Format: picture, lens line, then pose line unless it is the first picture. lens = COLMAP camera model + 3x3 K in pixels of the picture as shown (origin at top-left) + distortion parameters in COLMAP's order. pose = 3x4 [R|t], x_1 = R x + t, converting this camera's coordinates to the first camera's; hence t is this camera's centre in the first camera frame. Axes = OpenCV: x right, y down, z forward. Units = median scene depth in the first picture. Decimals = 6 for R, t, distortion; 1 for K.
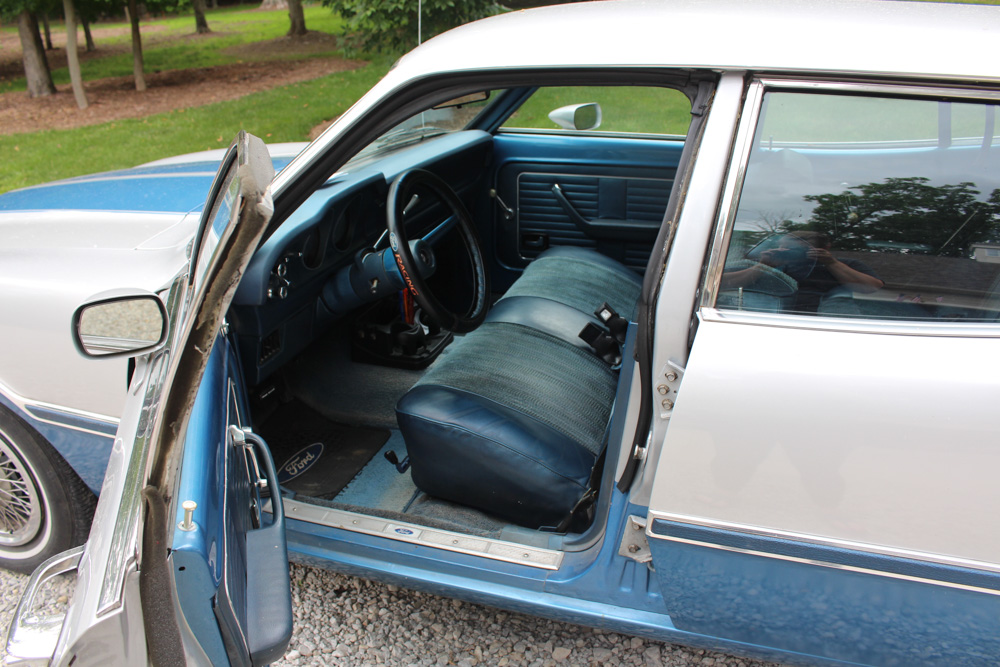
lens RADIAL K [[840.1, 0, 499.8], [0, 840.1, 329.0], [0, 0, 1]] dist [-0.138083, 0.082605]
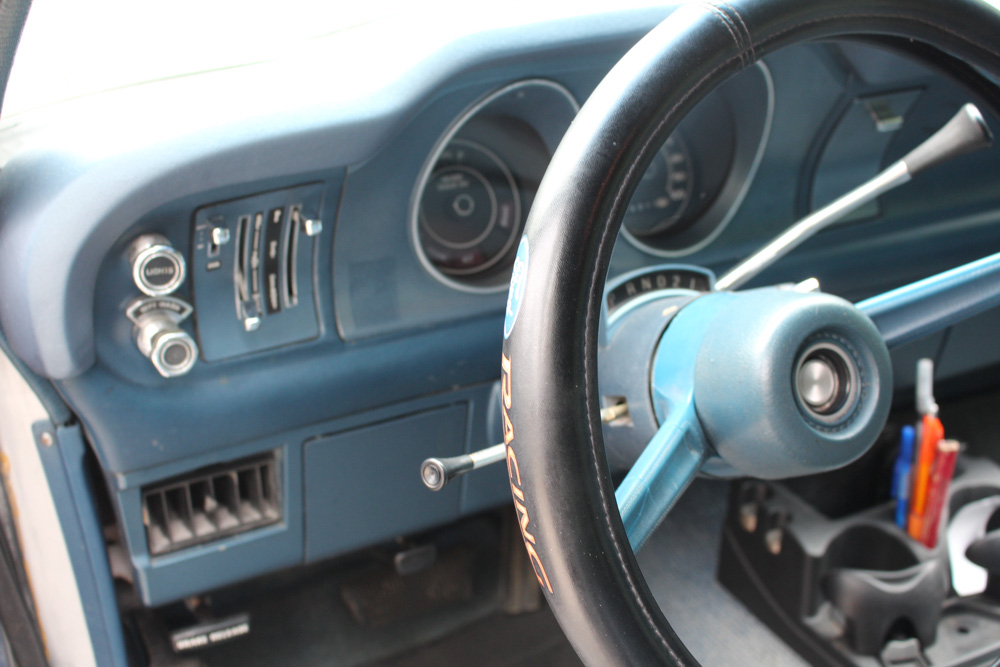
lens RADIAL K [[1244.6, 0, 503.5], [0, 1244.6, 331.9], [0, 0, 1]] dist [-0.095458, 0.000000]
pose [[0.712692, 0.299155, -0.634489, 0.052023], [-0.273960, 0.951373, 0.140836, -0.119487], [0.645768, 0.073452, 0.759992, 0.686946]]
